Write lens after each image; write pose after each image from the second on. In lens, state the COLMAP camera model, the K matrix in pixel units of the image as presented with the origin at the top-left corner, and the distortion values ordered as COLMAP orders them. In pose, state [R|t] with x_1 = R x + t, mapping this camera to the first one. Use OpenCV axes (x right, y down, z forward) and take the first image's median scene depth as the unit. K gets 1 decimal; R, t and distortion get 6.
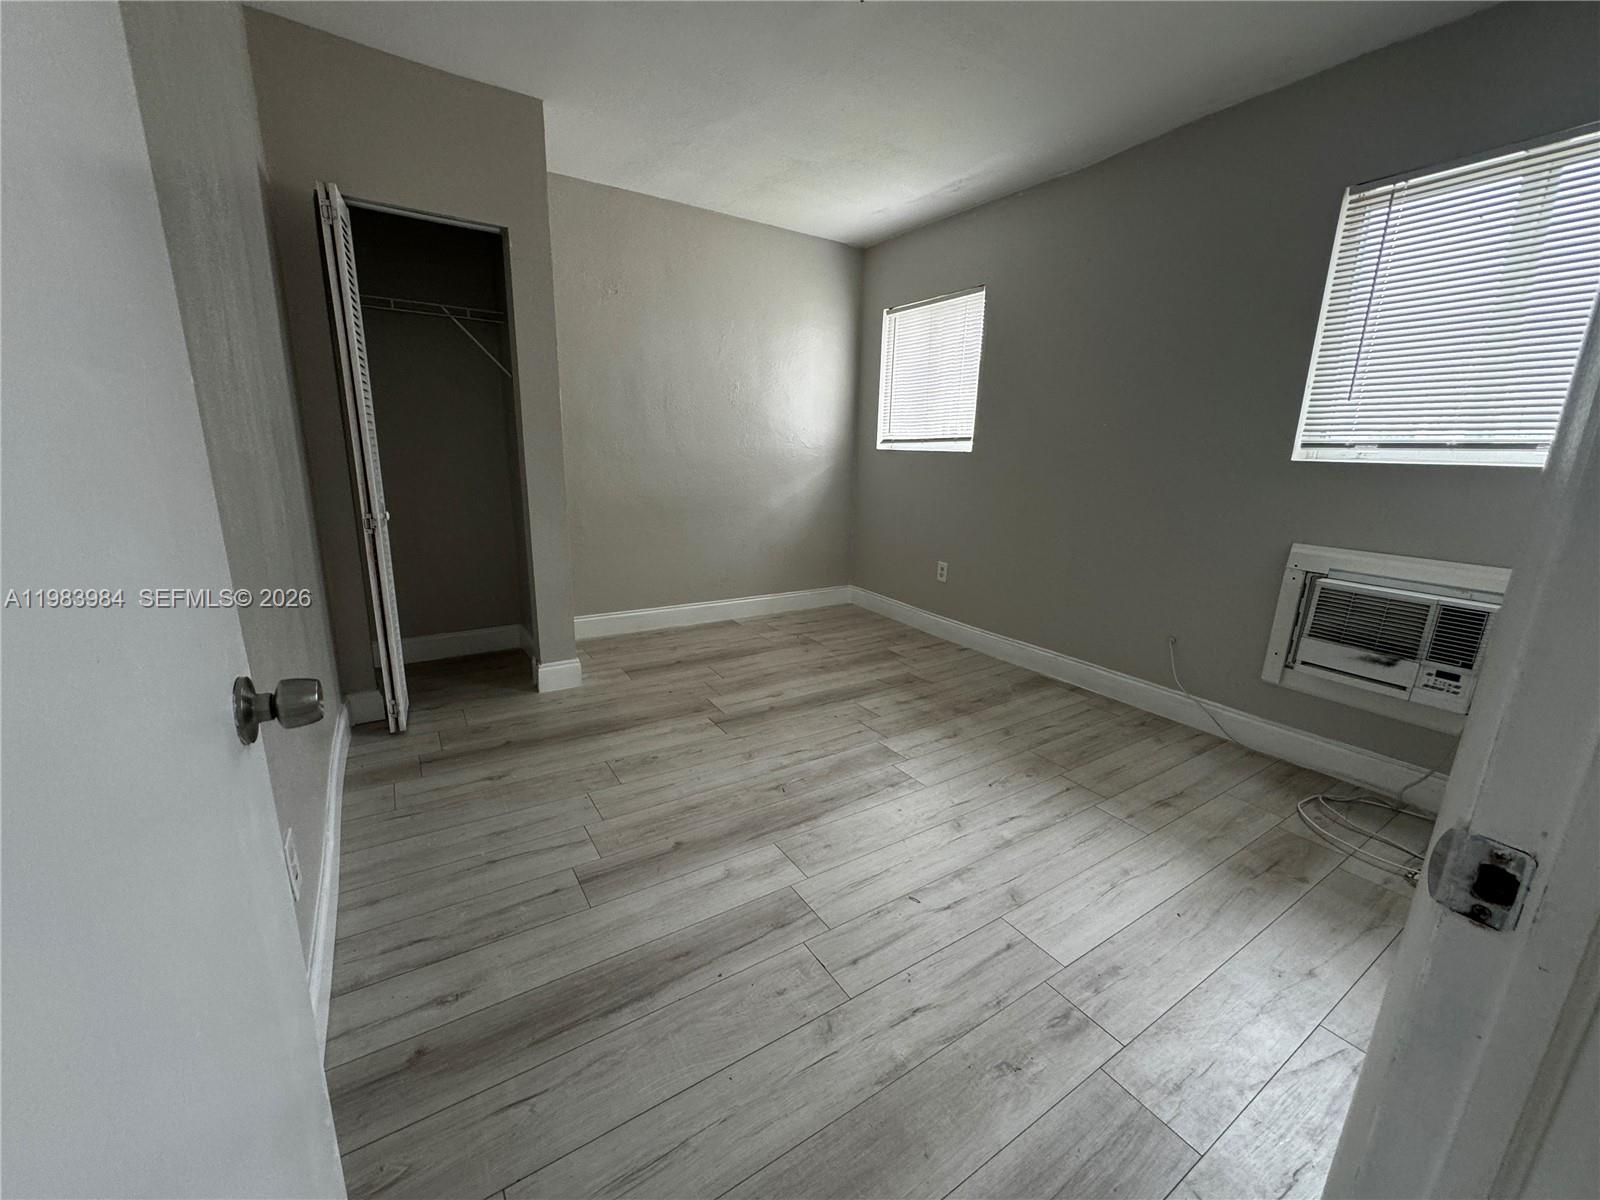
lens RADIAL K [[636.9, 0, 804.5], [0, 636.9, 598.7], [0, 0, 1]] dist [0.001863, -0.000345]
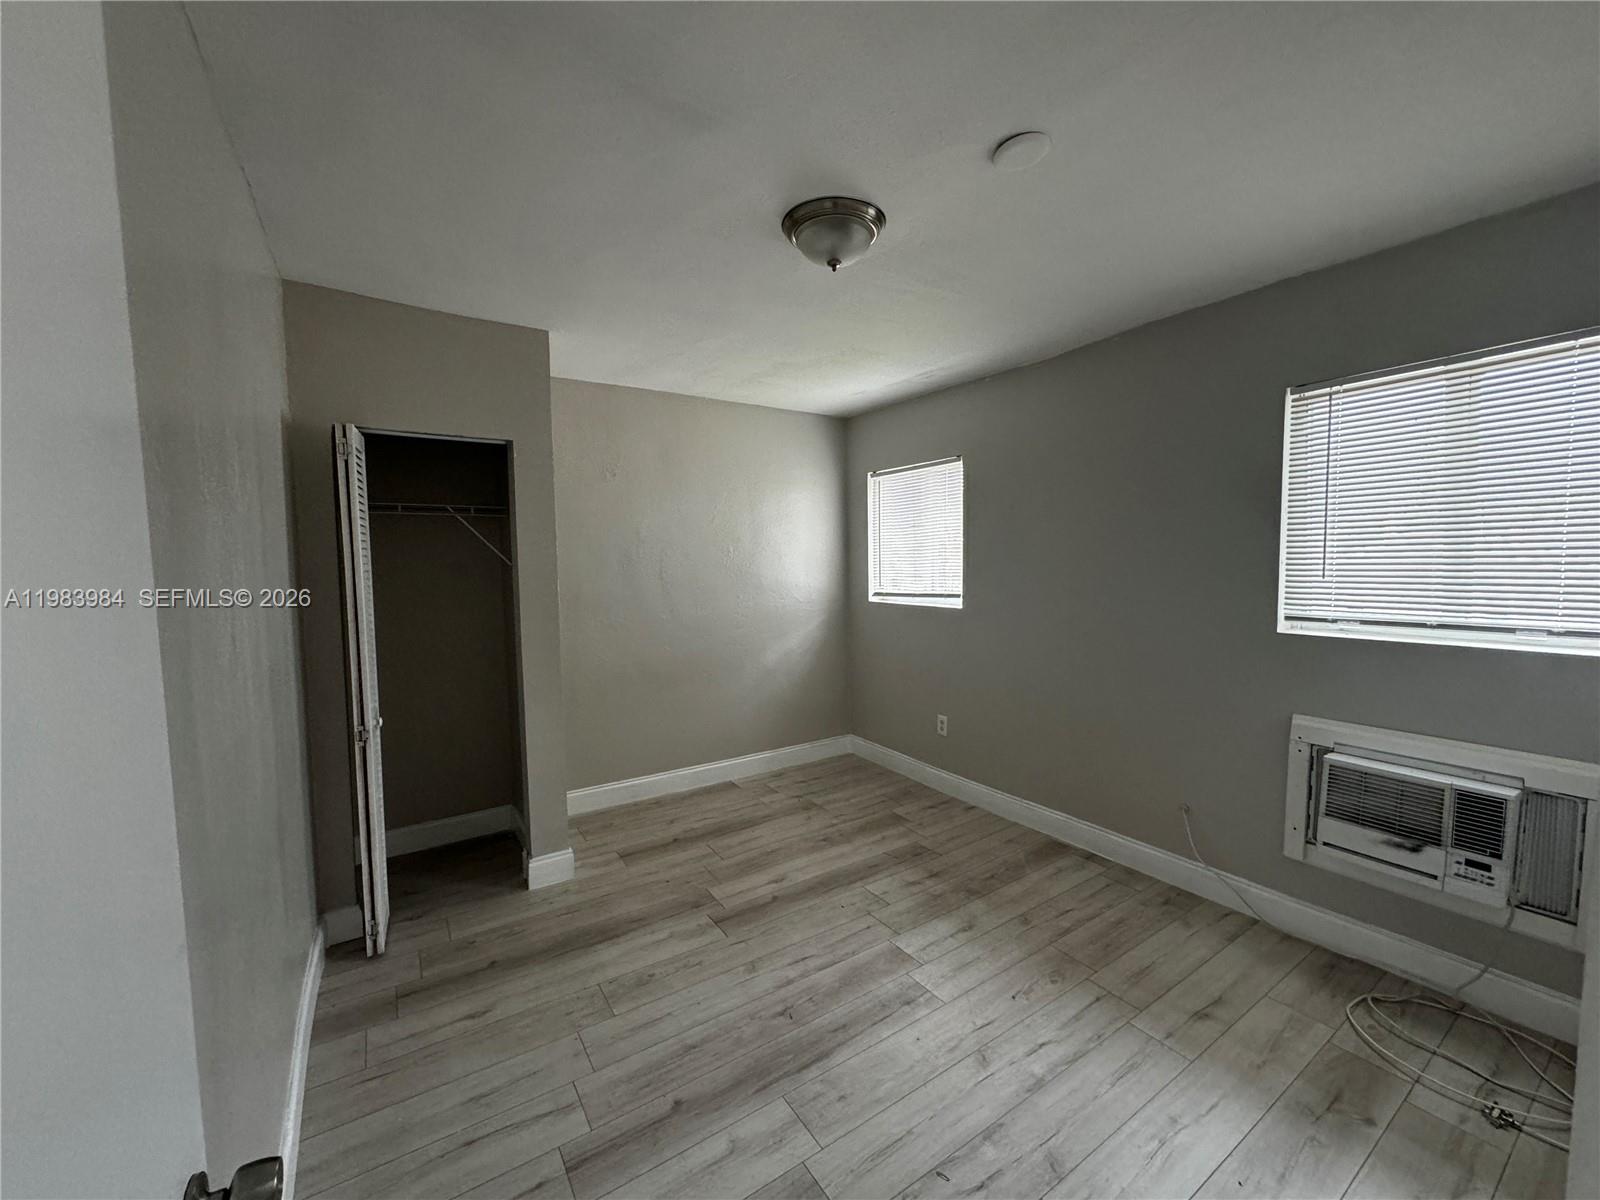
lens RADIAL K [[636.9, 0, 804.5], [0, 636.9, 600.1], [0, 0, 1]] dist [0.001863, -0.000345]
pose [[0.999151, -0.040187, 0.009110, 0.002685], [0.041144, 0.985087, -0.167065, -0.131968], [-0.002260, 0.167298, 0.985904, -0.009718]]
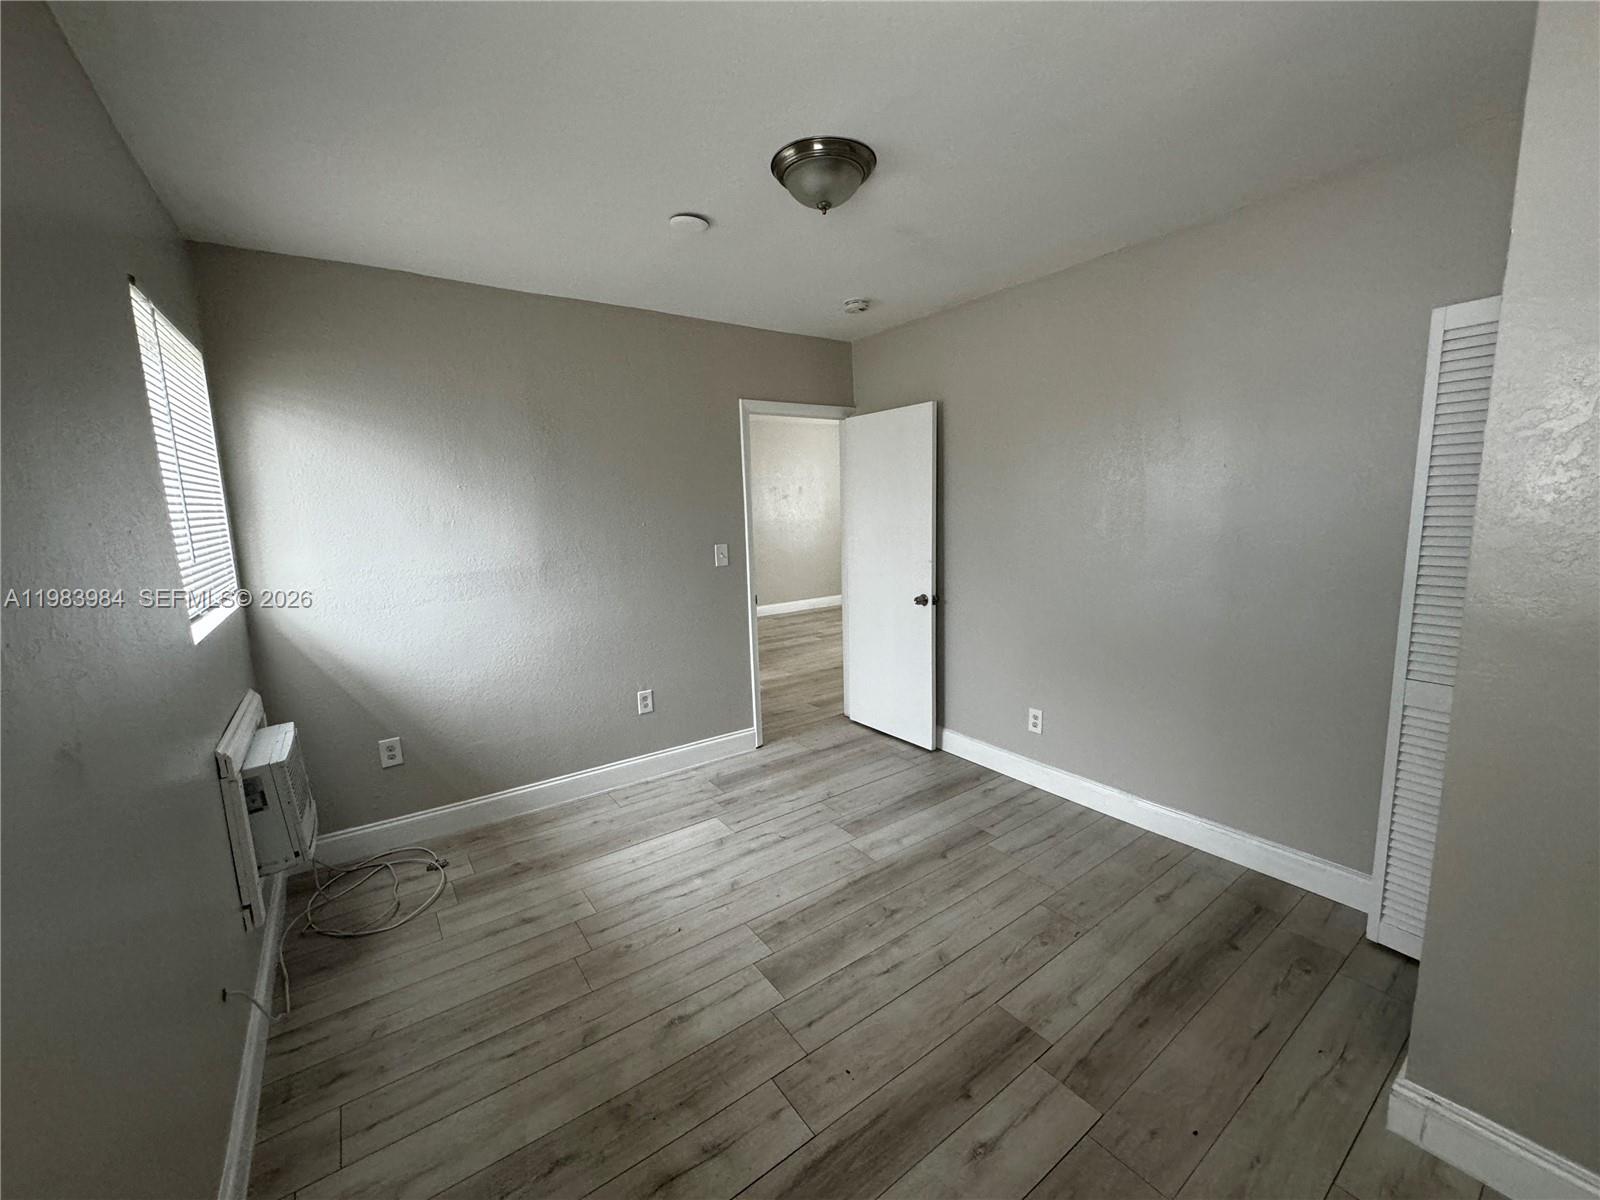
lens RADIAL K [[636.9, 0, 806.5], [0, 636.9, 599.3], [0, 0, 1]] dist [0.001863, -0.000345]
pose [[-0.998414, 0.011405, -0.055131, 0.142333], [-0.010002, 0.927756, 0.373052, -0.539005], [0.055402, 0.373012, -0.926171, 1.699642]]
